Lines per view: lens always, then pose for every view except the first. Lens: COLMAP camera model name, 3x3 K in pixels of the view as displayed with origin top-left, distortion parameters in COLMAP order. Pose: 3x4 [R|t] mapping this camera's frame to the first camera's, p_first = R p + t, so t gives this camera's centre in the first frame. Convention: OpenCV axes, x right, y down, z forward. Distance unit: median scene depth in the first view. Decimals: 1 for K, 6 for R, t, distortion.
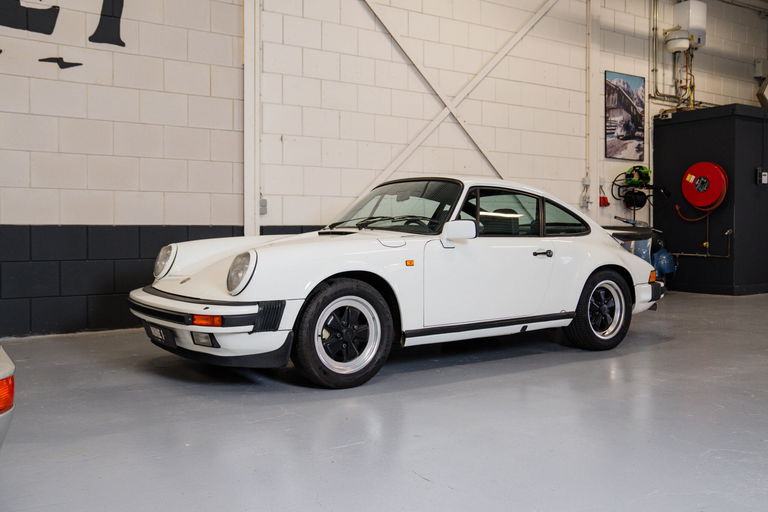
lens RADIAL K [[720.8, 0, 384.0], [0, 720.8, 256.0], [0, 0, 1]] dist [-0.081230, 0.216626]
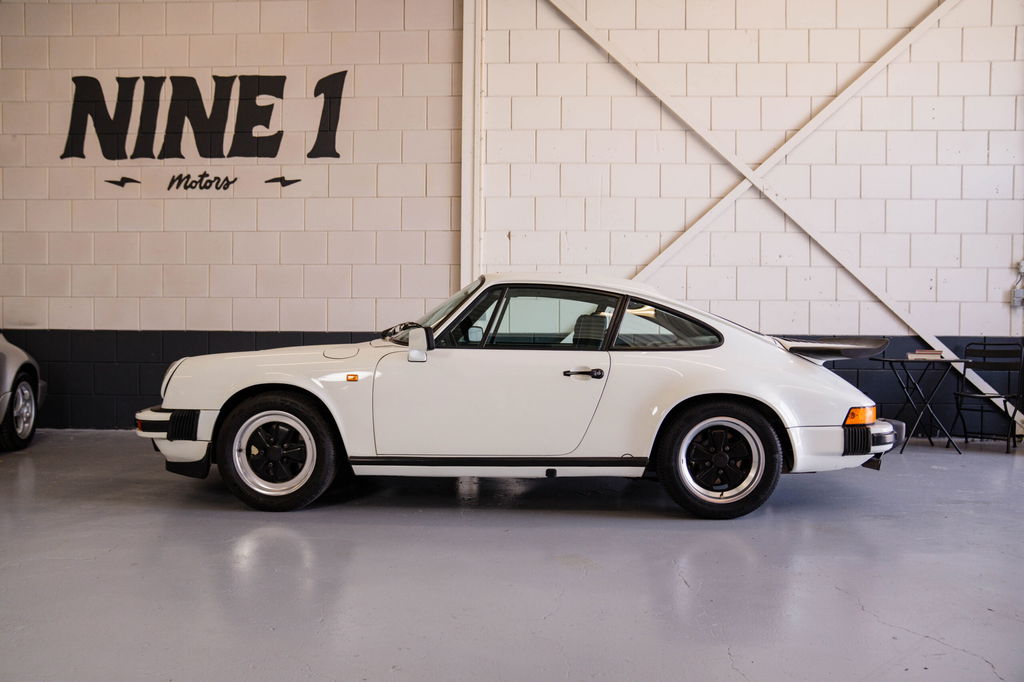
lens RADIAL K [[804.5, 0, 512.0], [0, 804.5, 341.0], [0, 0, 1]] dist [-0.064254, 0.002893]
pose [[0.800952, 0.011721, -0.598614, 0.632740], [-0.030535, 0.999307, -0.021290, -0.016167], [0.597949, 0.035331, 0.800755, 0.288885]]
